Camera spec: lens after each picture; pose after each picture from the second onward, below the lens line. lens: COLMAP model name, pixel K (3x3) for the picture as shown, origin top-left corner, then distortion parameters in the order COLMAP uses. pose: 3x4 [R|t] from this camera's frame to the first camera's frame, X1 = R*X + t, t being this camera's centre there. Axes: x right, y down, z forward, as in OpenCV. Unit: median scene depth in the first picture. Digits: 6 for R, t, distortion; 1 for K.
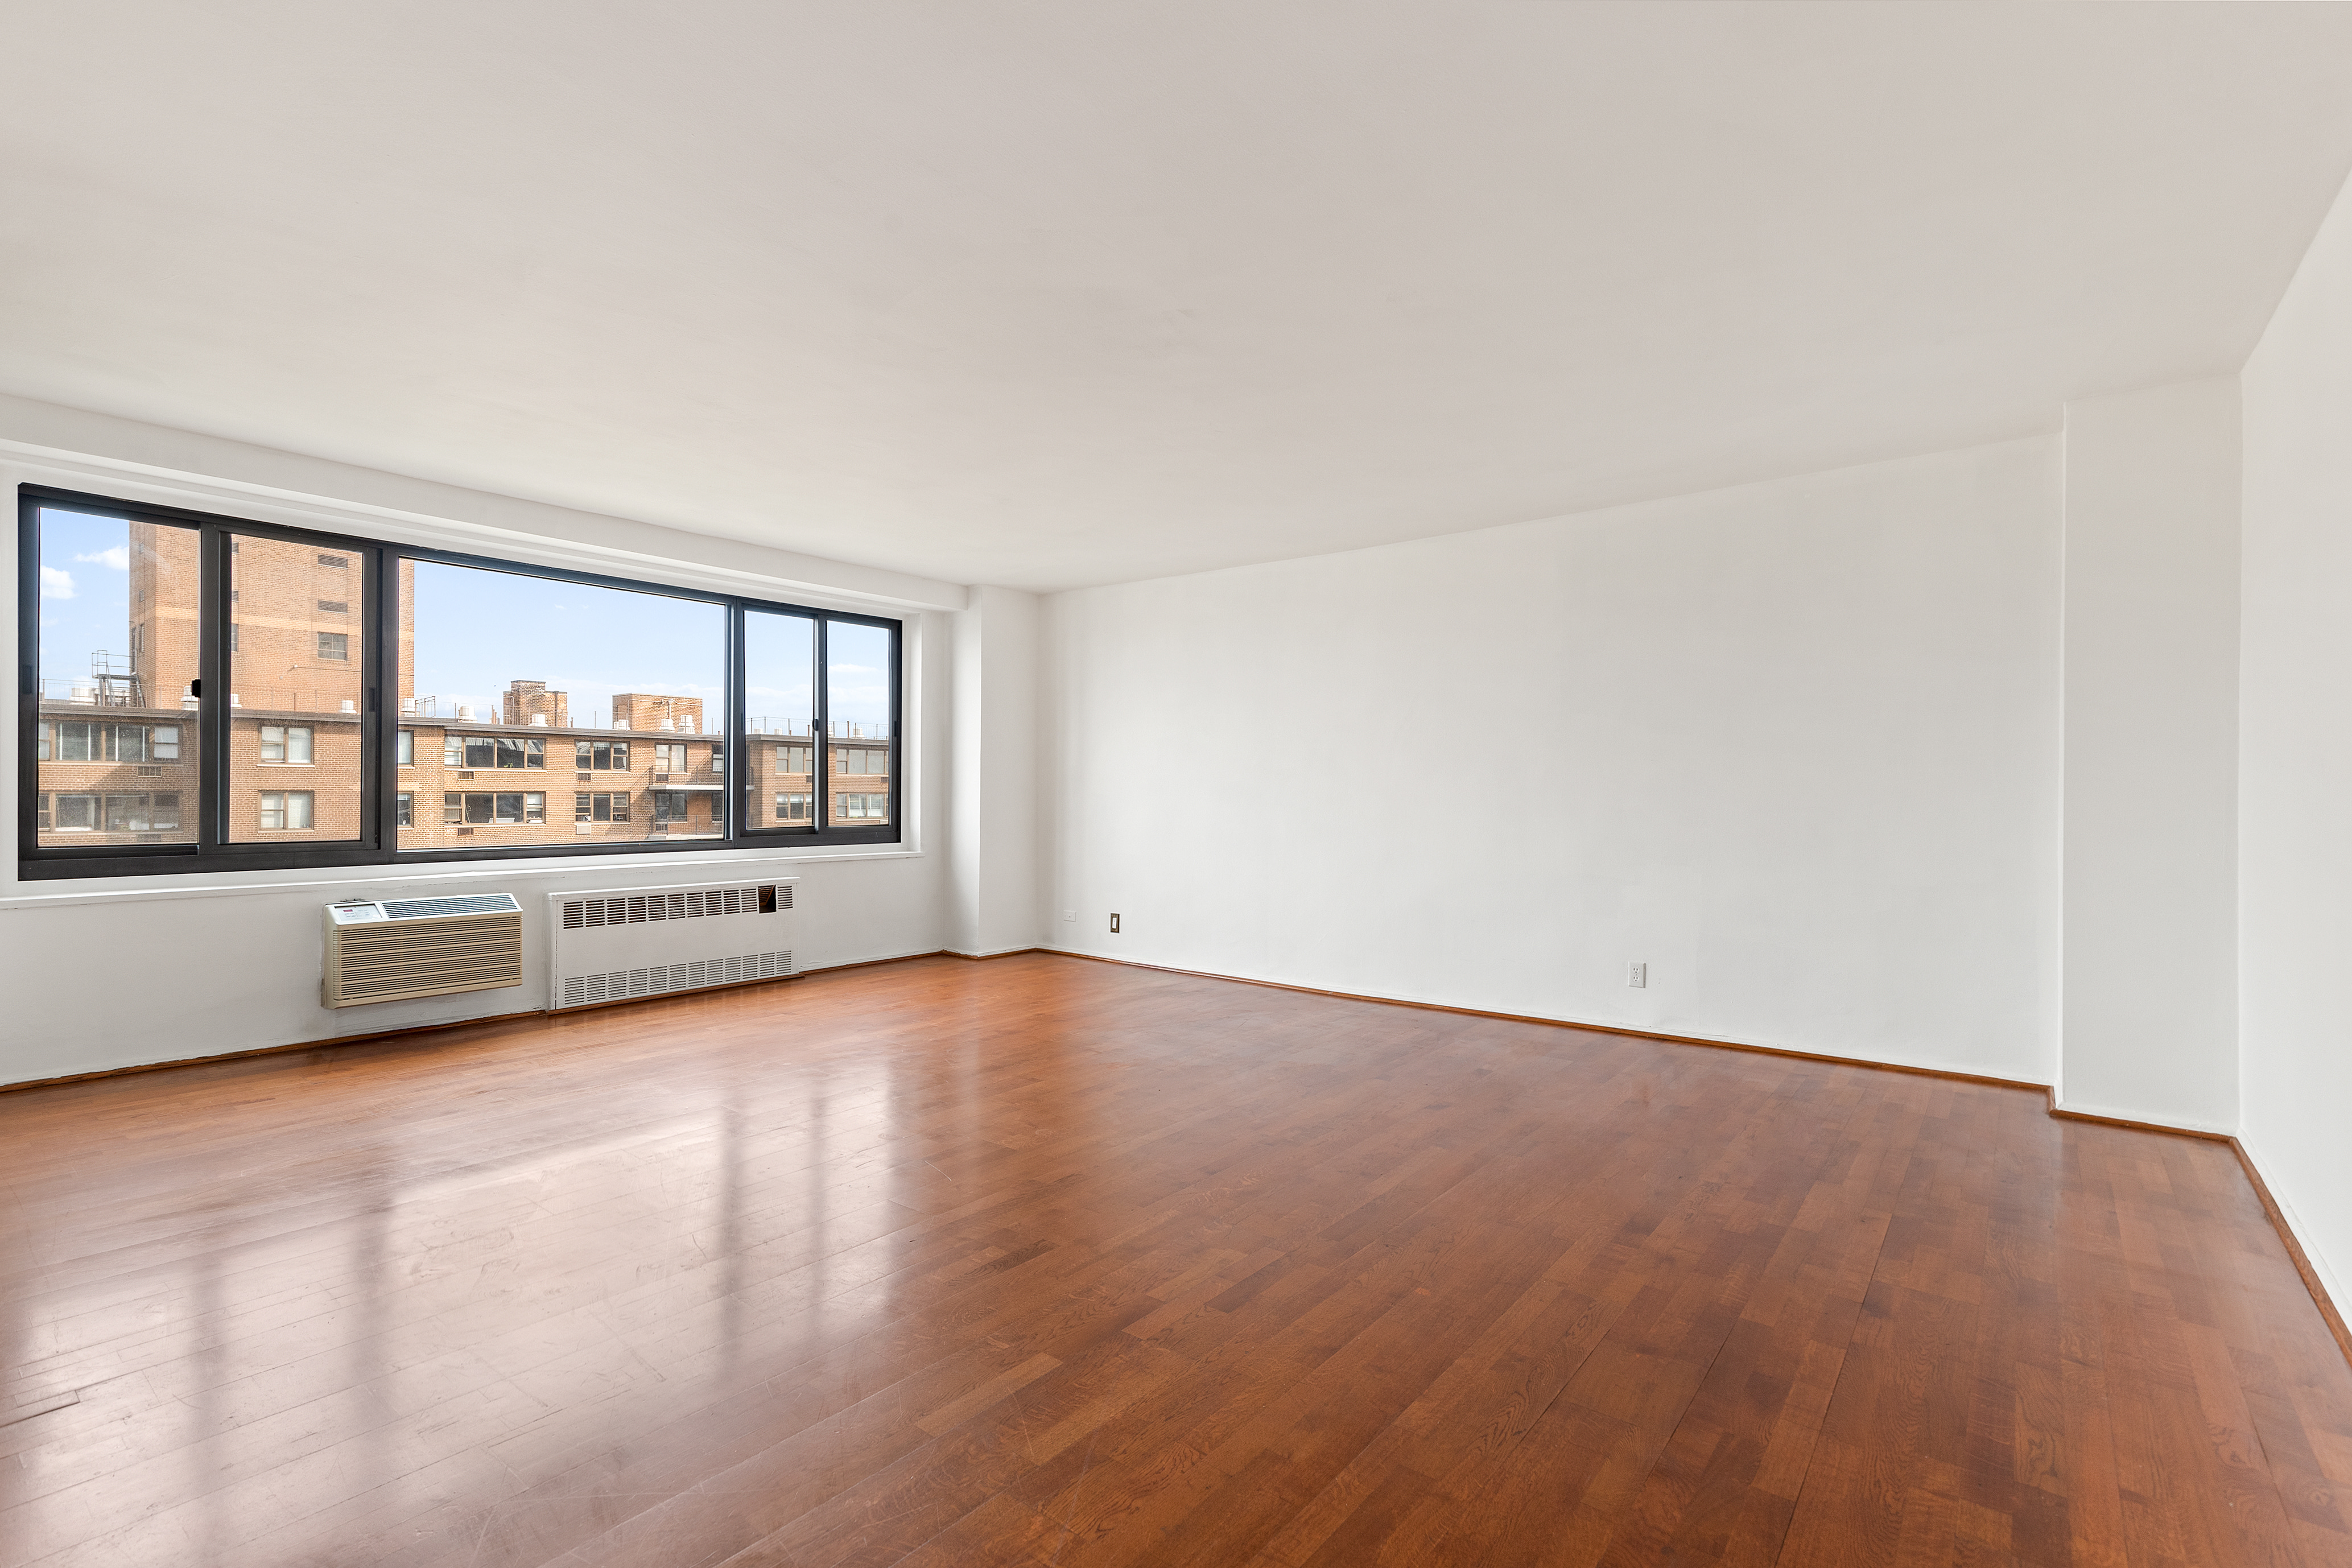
lens RADIAL K [[1090.1, 0, 1163.3], [0, 1090.1, 779.3], [0, 0, 1]] dist [-0.000749, -0.000109]
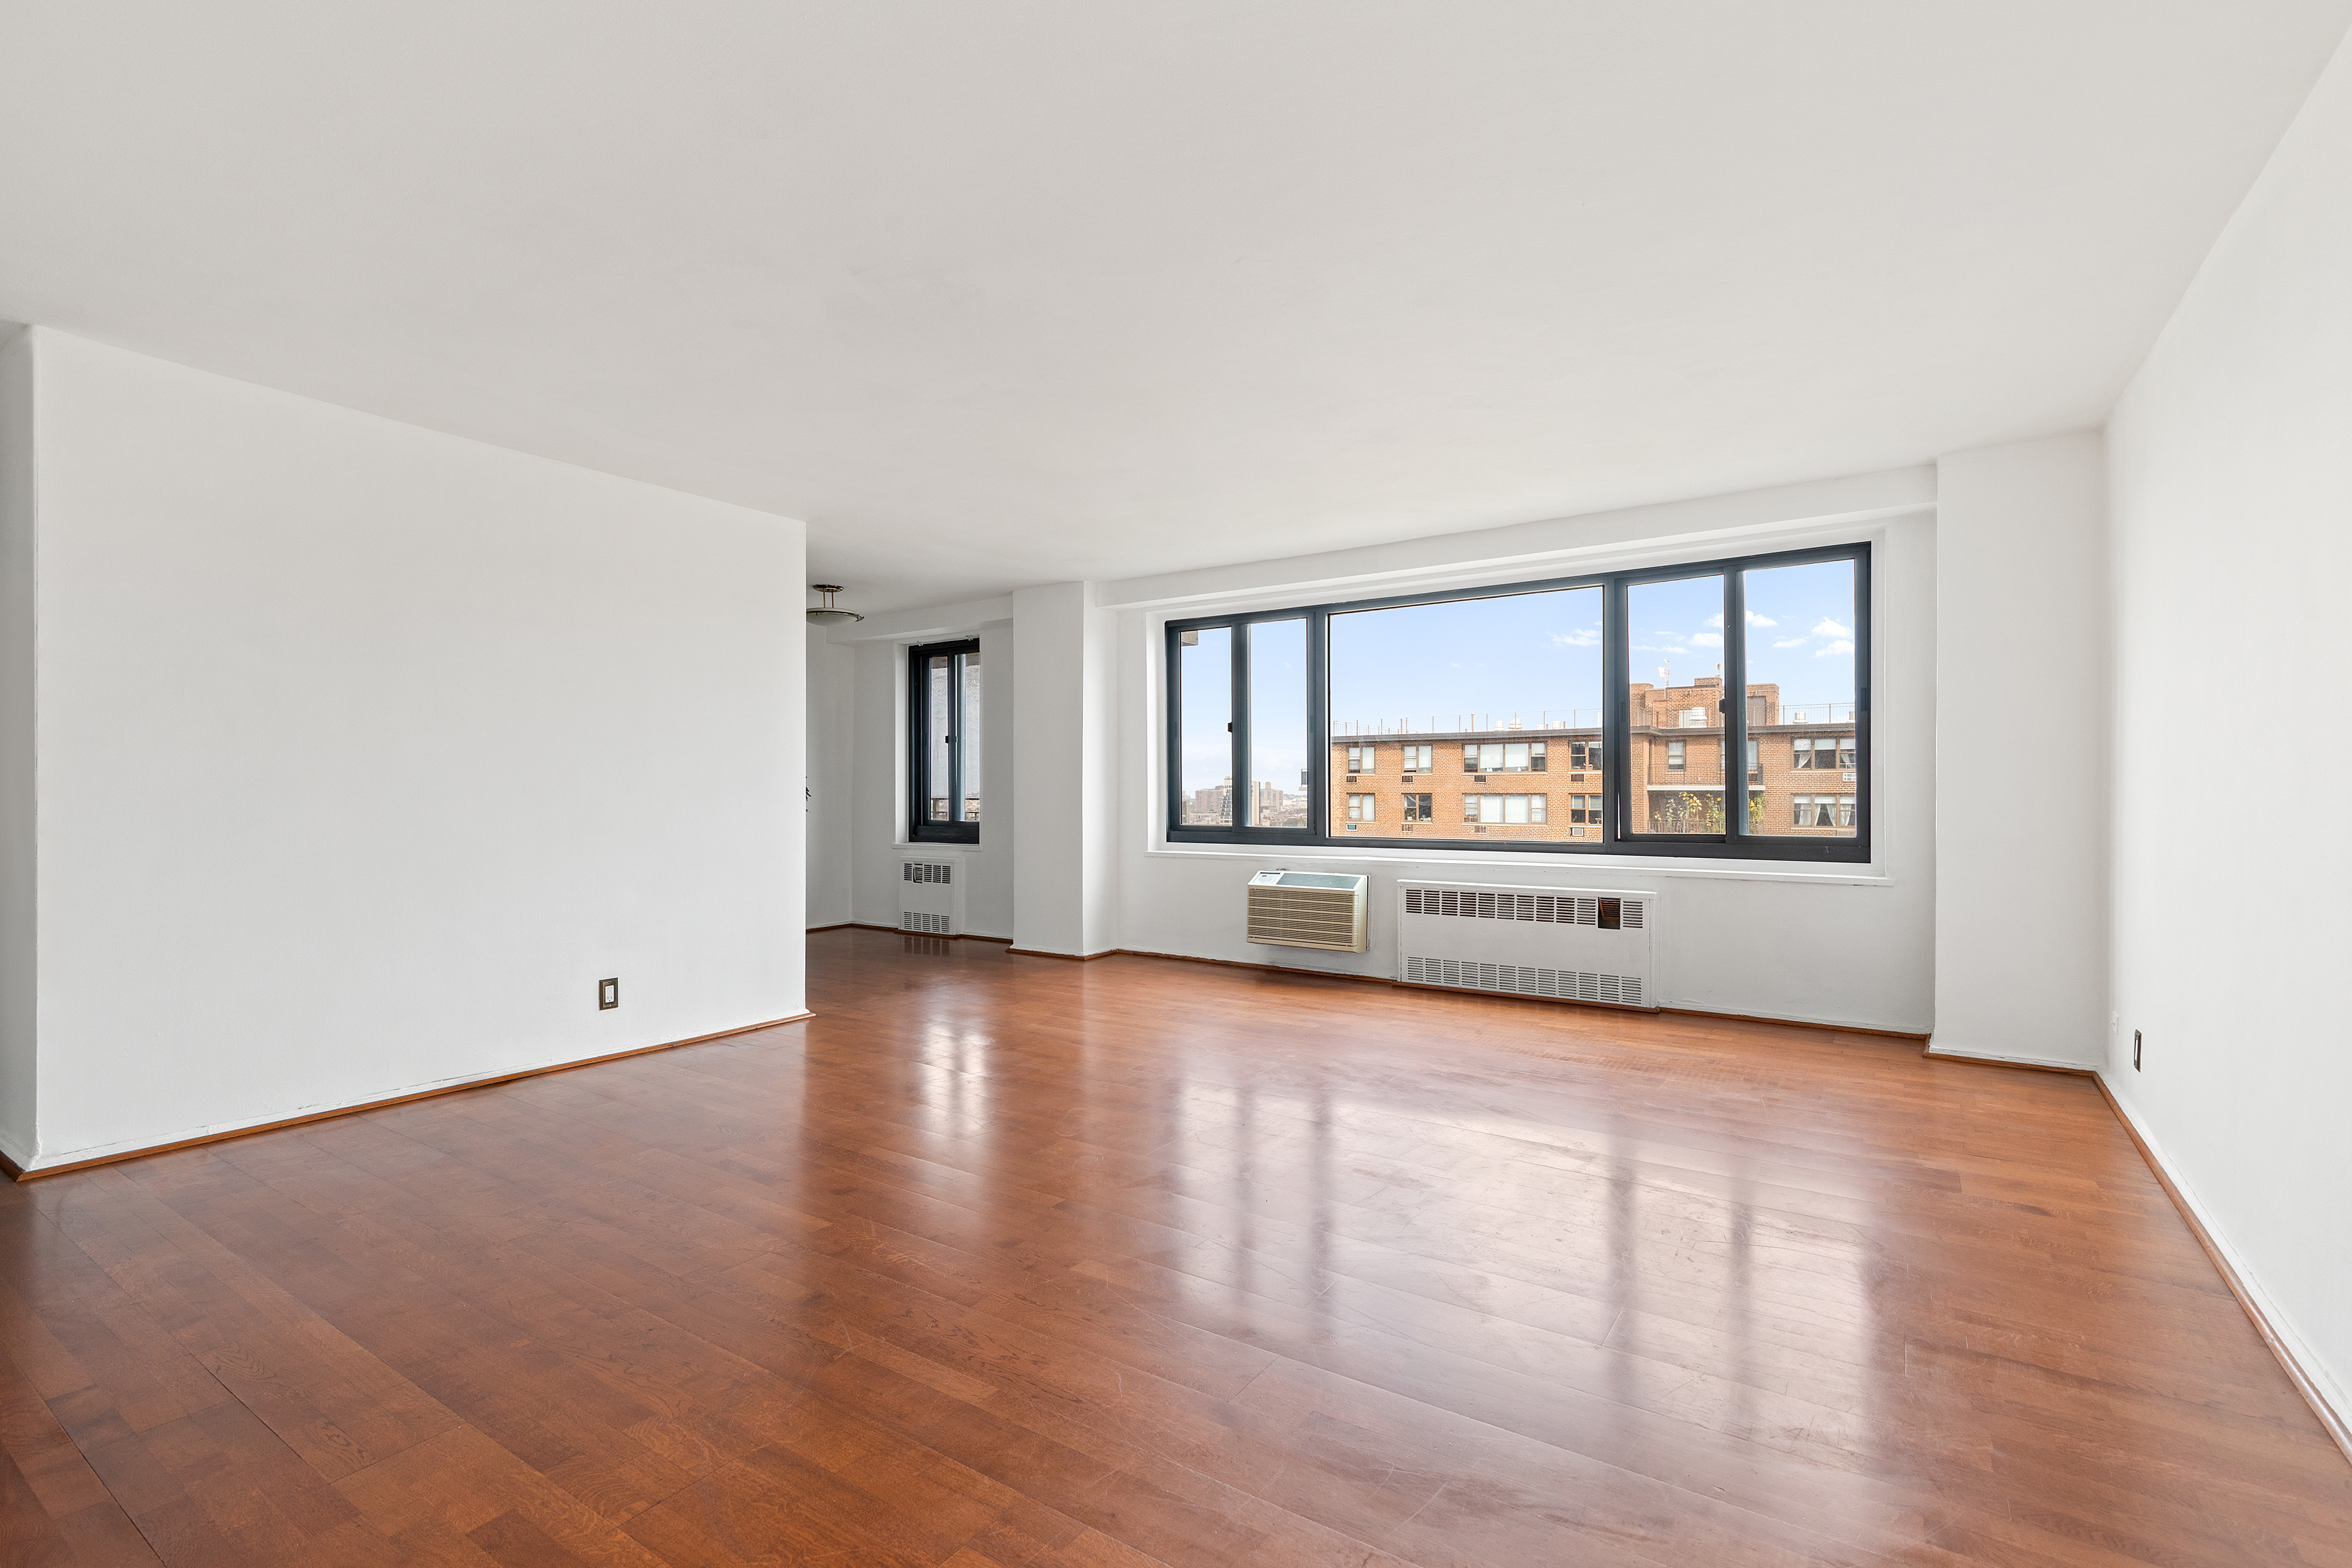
lens RADIAL K [[1090.1, 0, 1170.4], [0, 1090.1, 798.5], [0, 0, 1]] dist [-0.000749, -0.000109]
pose [[0.042868, -0.000165, -0.999081, 0.529699], [0.013416, 0.999910, 0.000410, 0.013240], [0.998991, -0.013422, 0.042866, 0.648870]]
